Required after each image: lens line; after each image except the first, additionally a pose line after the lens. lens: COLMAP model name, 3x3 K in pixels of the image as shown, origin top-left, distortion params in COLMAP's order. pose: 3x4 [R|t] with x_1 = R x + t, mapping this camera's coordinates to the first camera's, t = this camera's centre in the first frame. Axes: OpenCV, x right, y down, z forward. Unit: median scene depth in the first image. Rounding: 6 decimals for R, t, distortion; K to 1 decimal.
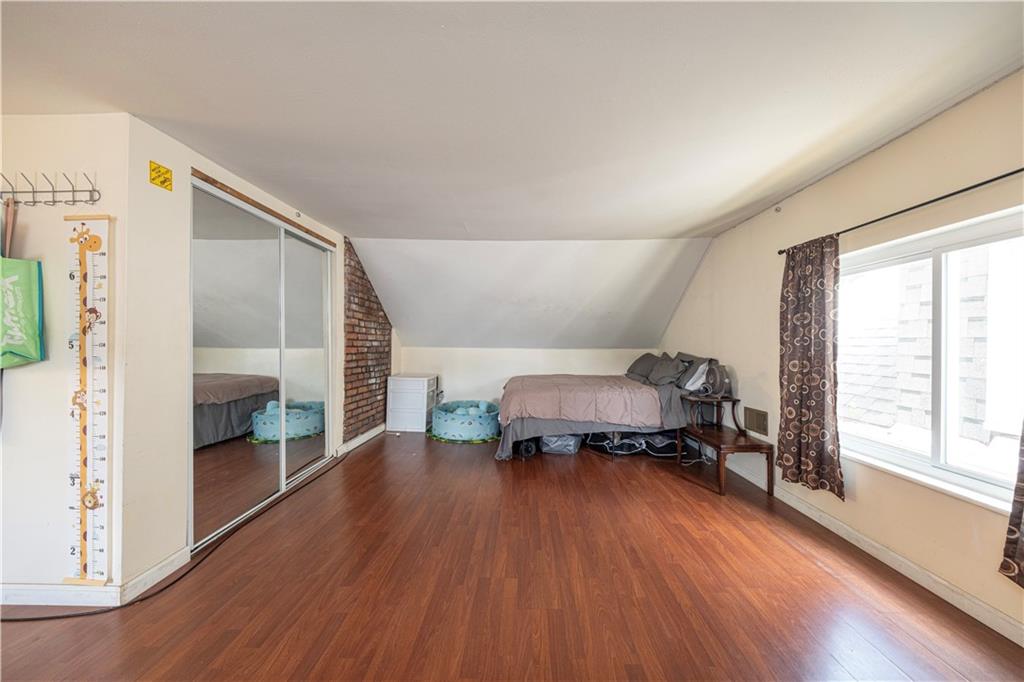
lens RADIAL K [[338.1, 0, 515.1], [0, 338.1, 342.8], [0, 0, 1]] dist [0.000210, -0.000066]
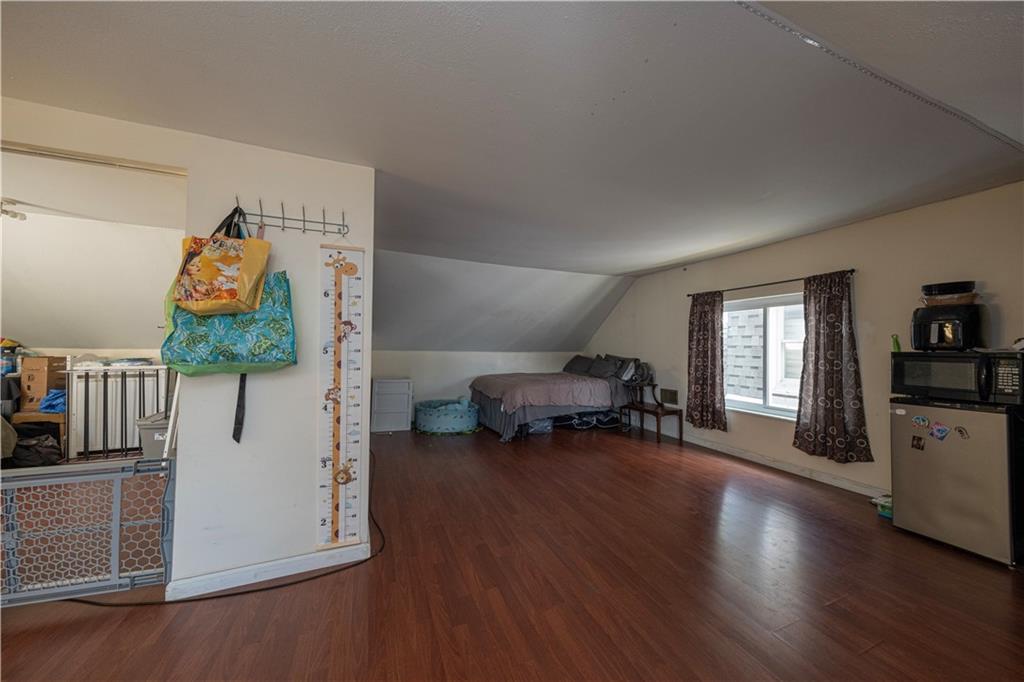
lens RADIAL K [[351.8, 0, 506.5], [0, 351.8, 342.6], [0, 0, 1]] dist [0.011450, -0.000111]
pose [[0.916195, 0.008004, 0.400653, -0.847382], [-0.005268, 0.999955, -0.007931, -0.011161], [-0.400698, 0.005155, 0.916196, -0.289250]]
